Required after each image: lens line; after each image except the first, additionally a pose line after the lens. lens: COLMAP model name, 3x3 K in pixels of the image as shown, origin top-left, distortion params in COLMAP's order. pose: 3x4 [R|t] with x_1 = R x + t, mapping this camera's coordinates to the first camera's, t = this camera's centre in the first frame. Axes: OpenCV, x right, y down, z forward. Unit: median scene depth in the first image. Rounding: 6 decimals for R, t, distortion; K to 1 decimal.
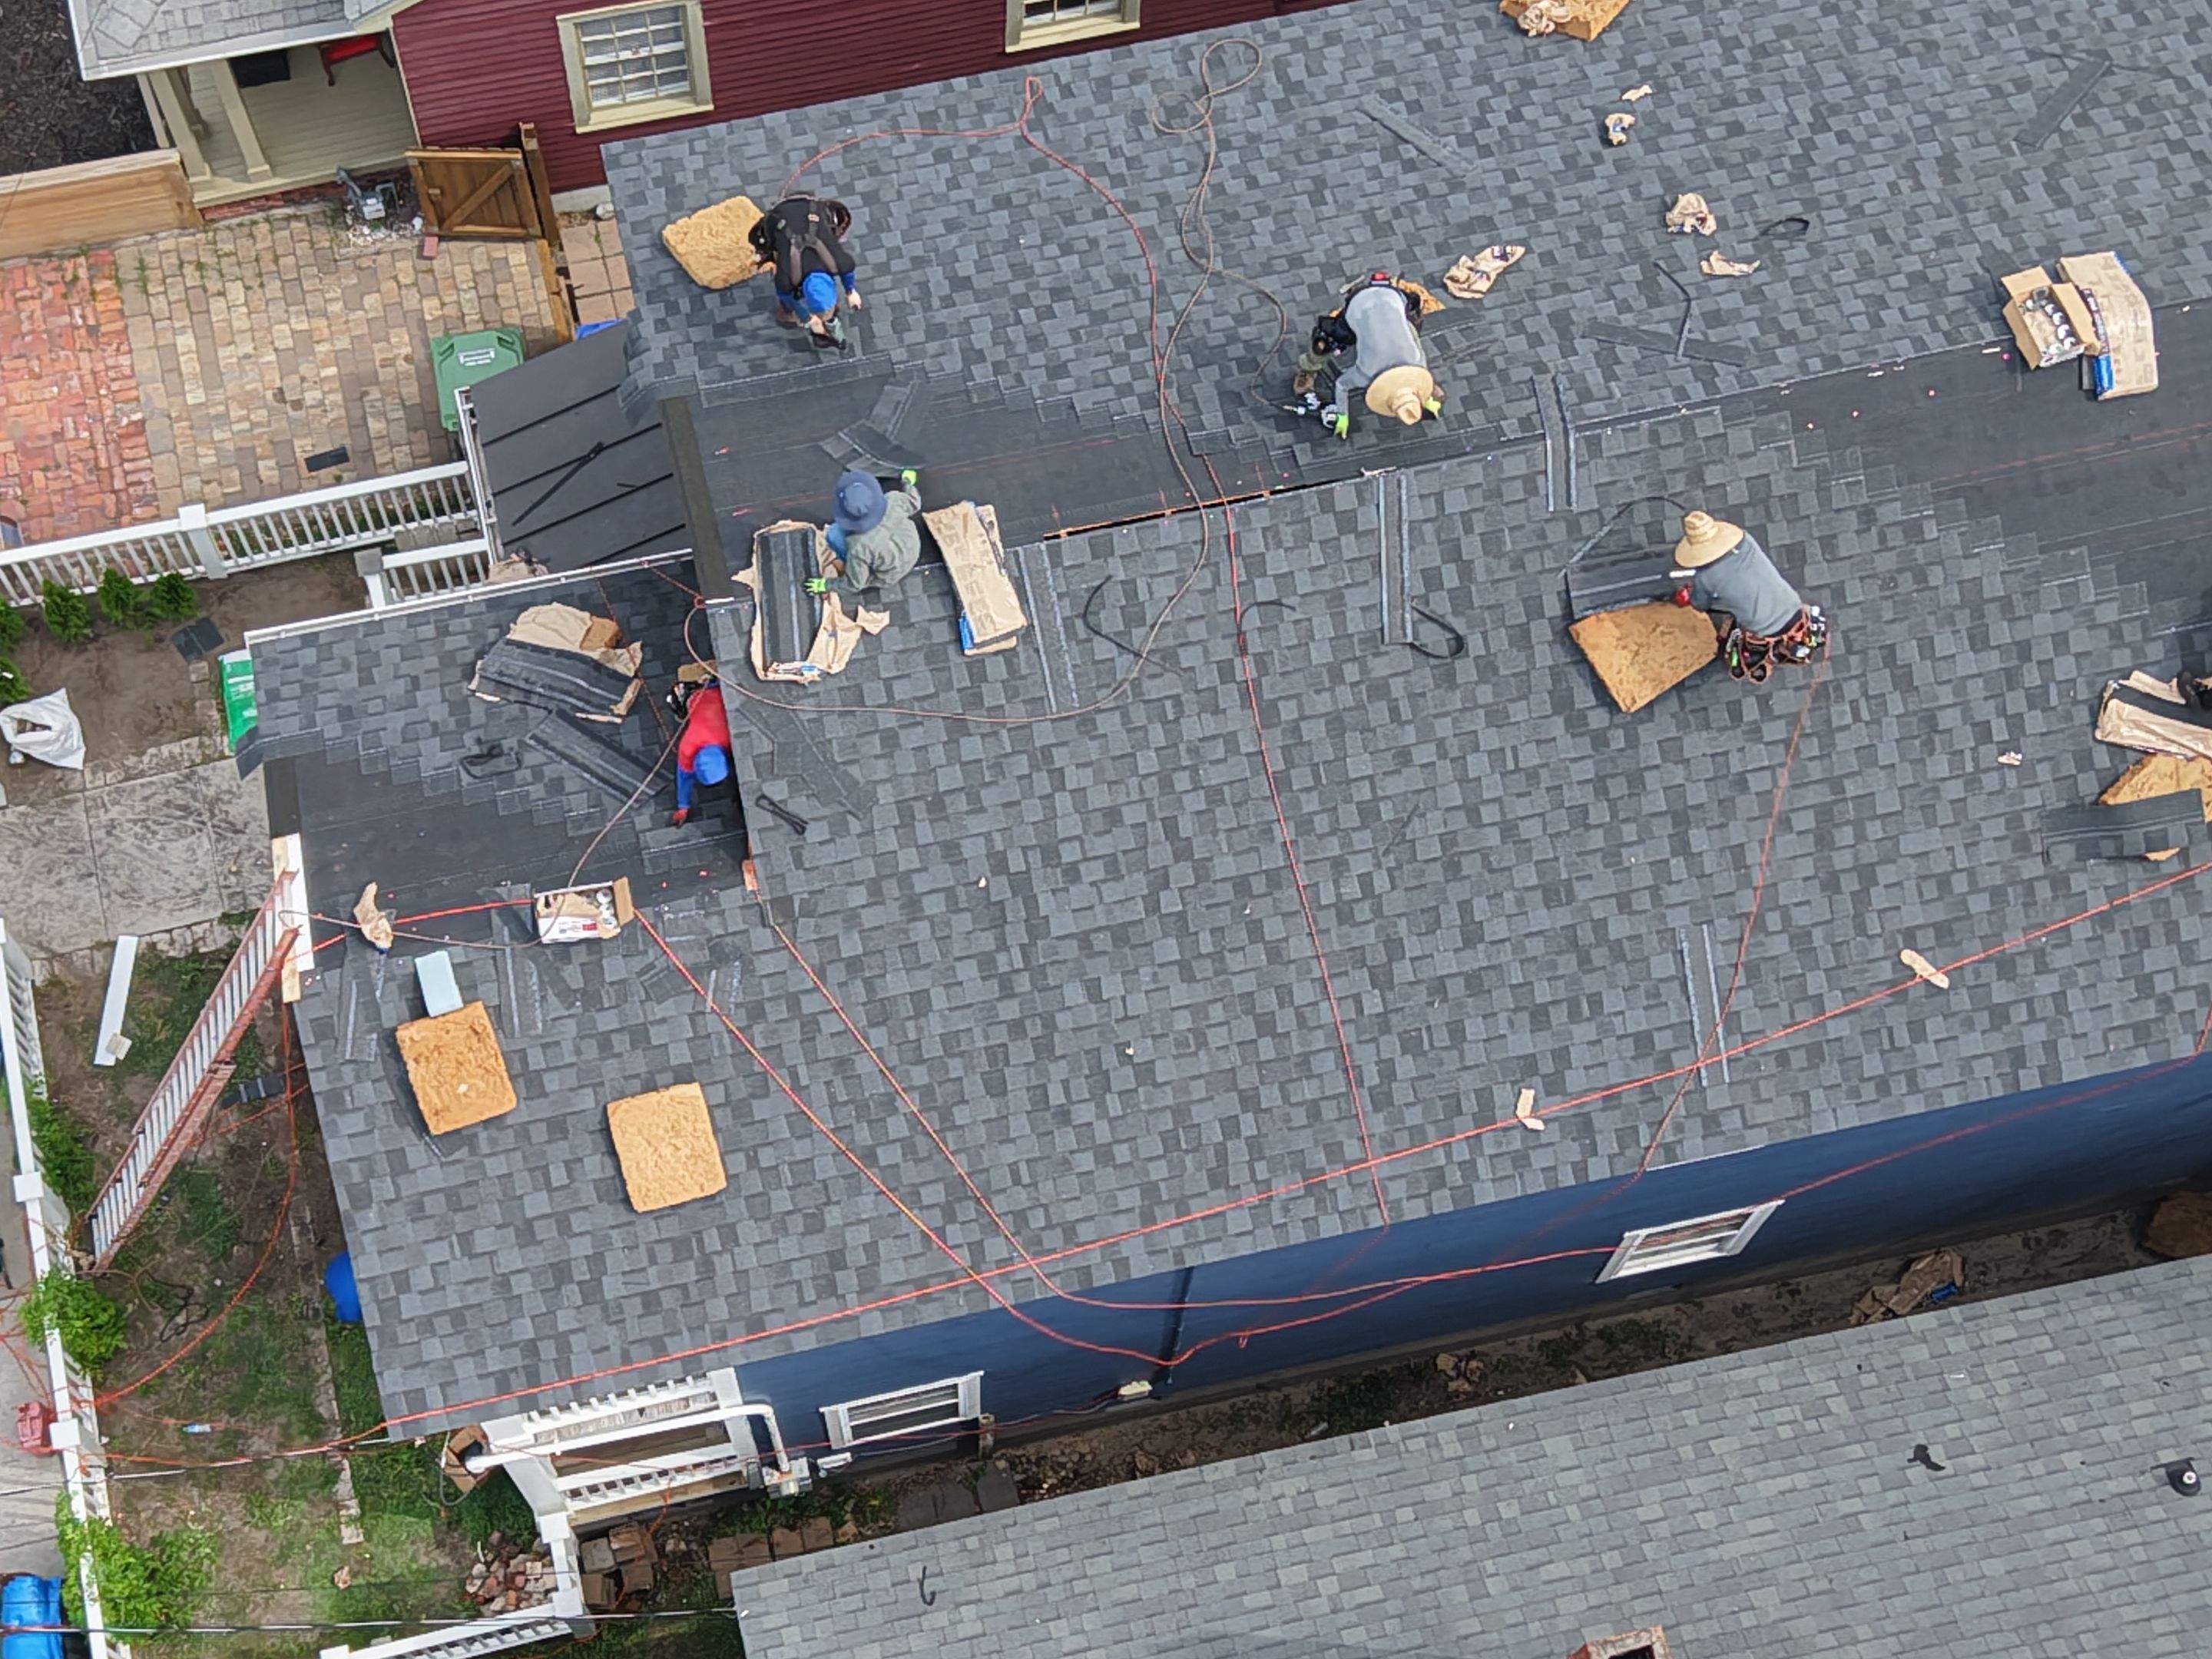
lens RADIAL K [[4184.0, 0, 1093.3], [0, 4184.0, 841.3], [0, 0, 1]] dist [0.273127, -1.323318]
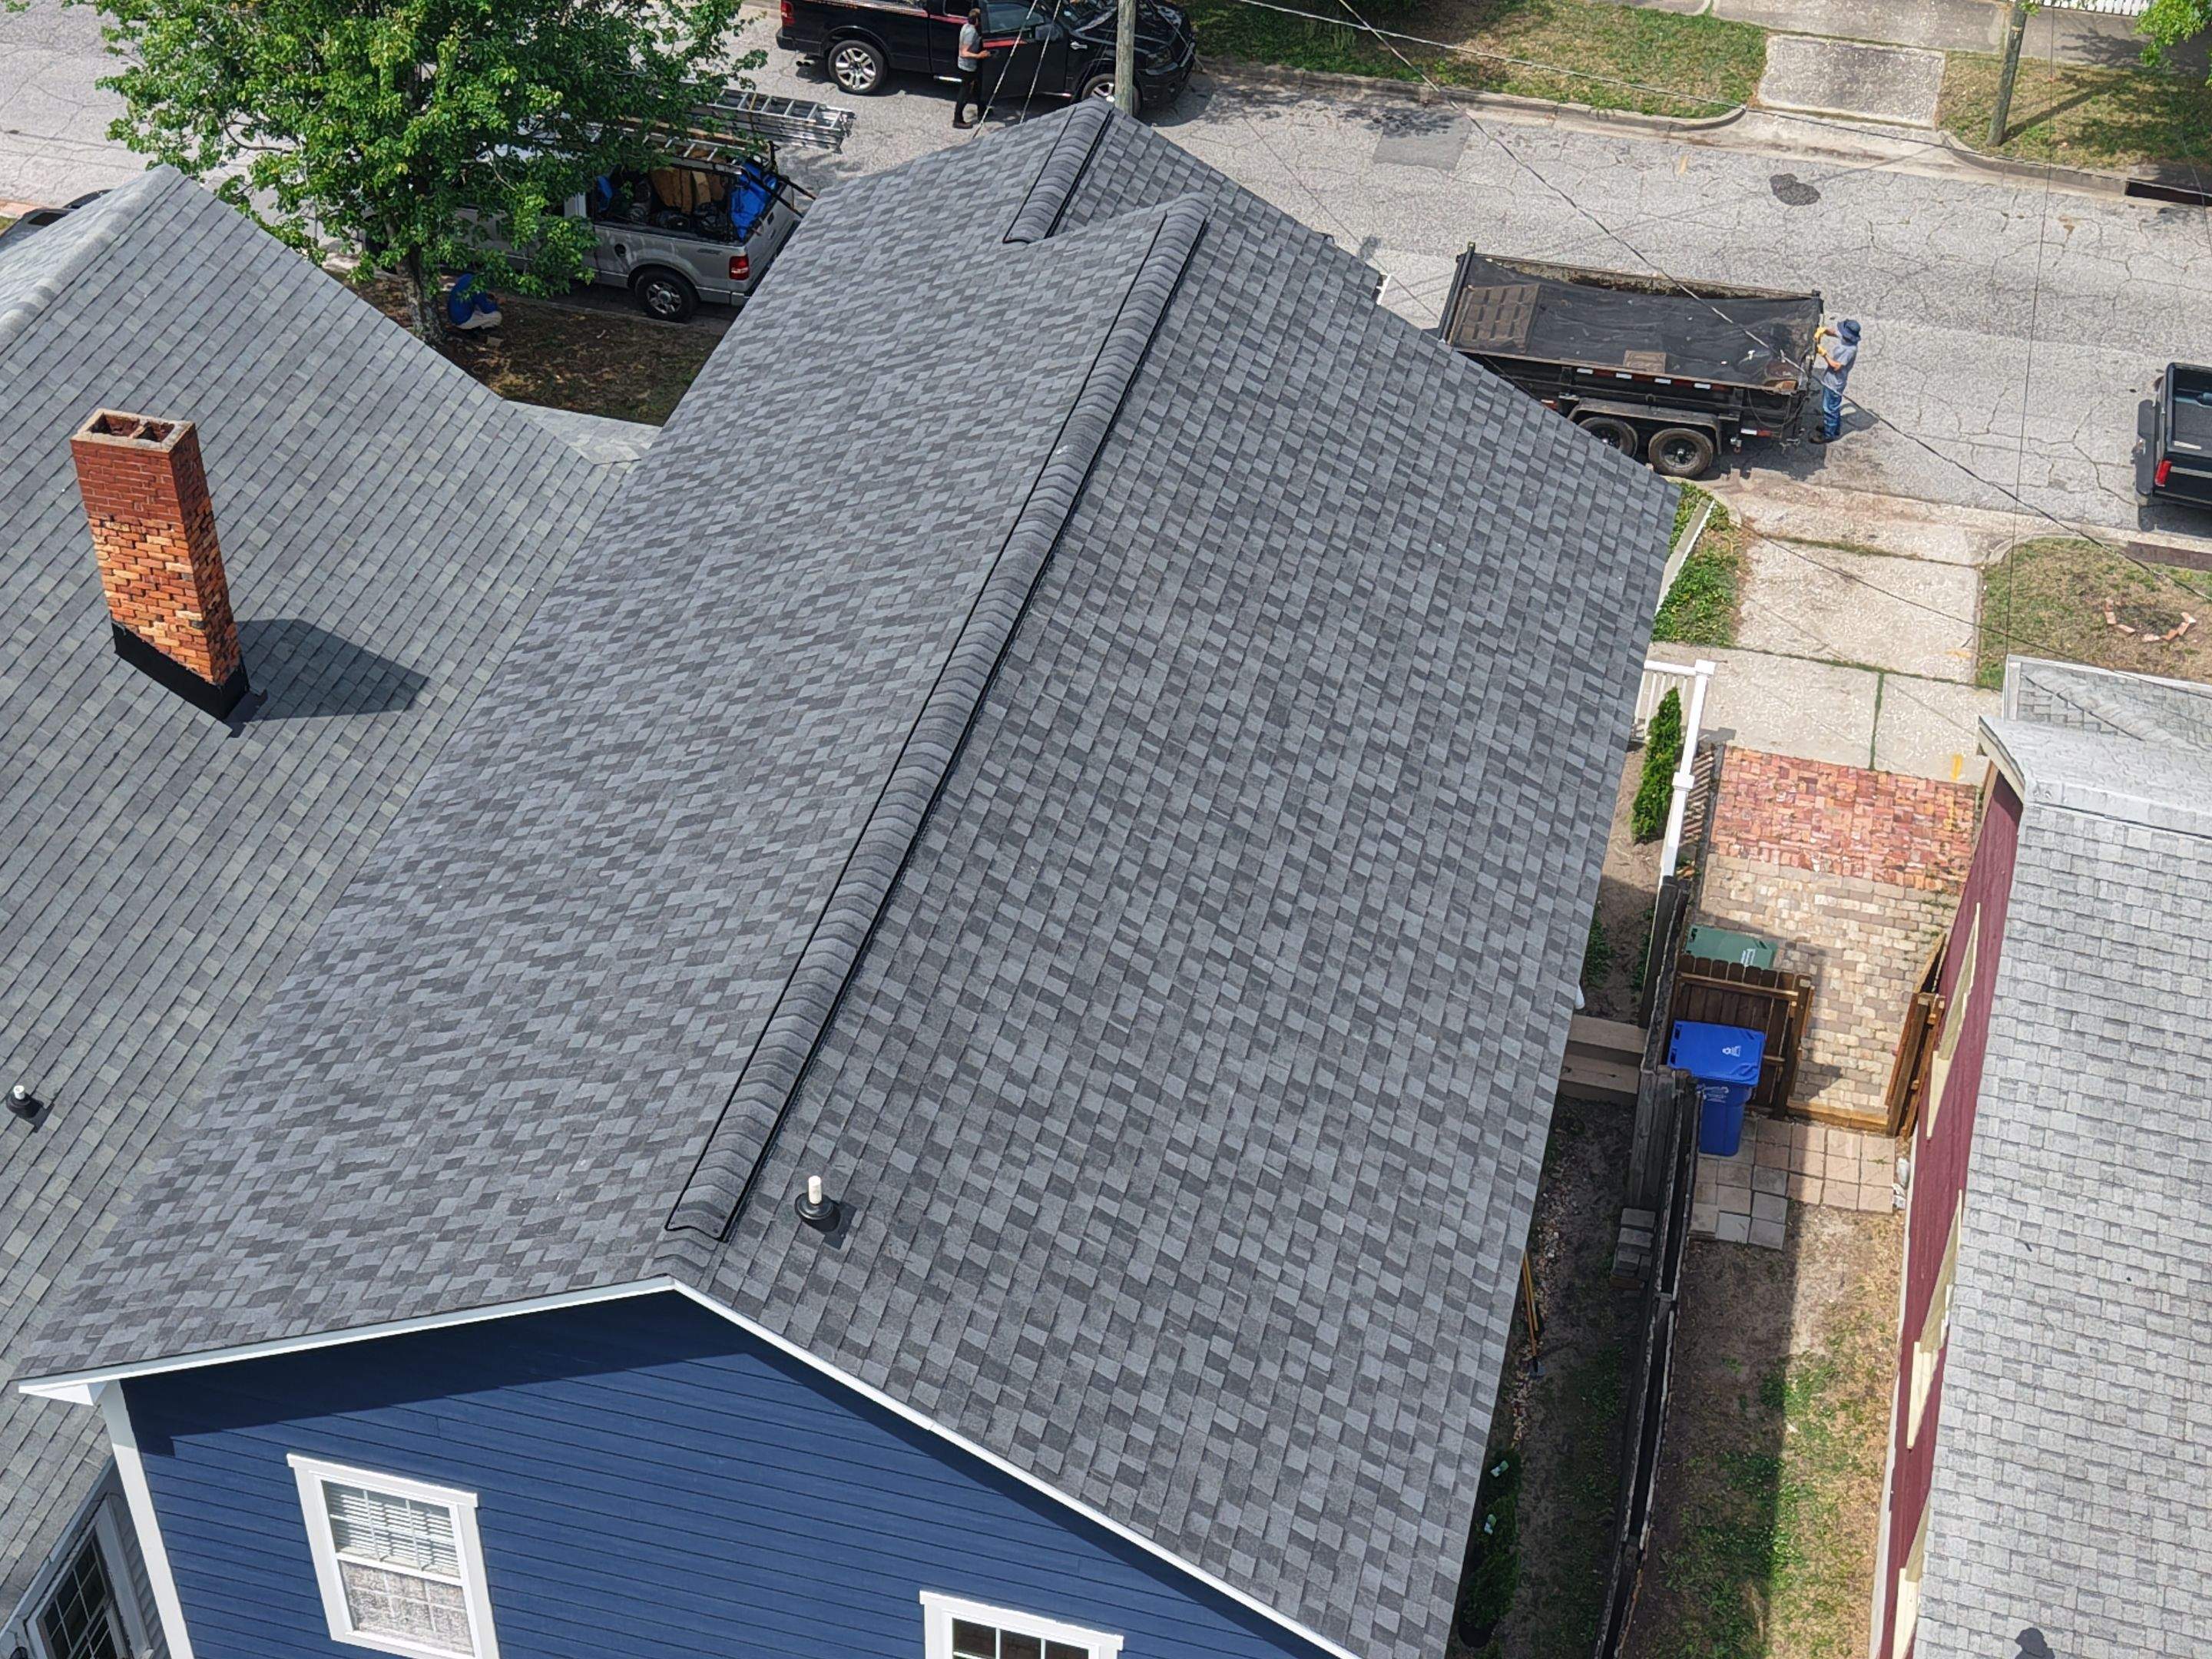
lens RADIAL K [[3193.7, 0, 1106.0], [0, 3193.7, 829.5], [0, 0, 1]] dist [0.259629, -1.114358]
pose [[-0.449455, 0.535578, -0.714945, 0.544022], [-0.859646, -0.041695, 0.509187, -0.403549], [0.242899, 0.843456, 0.479147, 0.476260]]
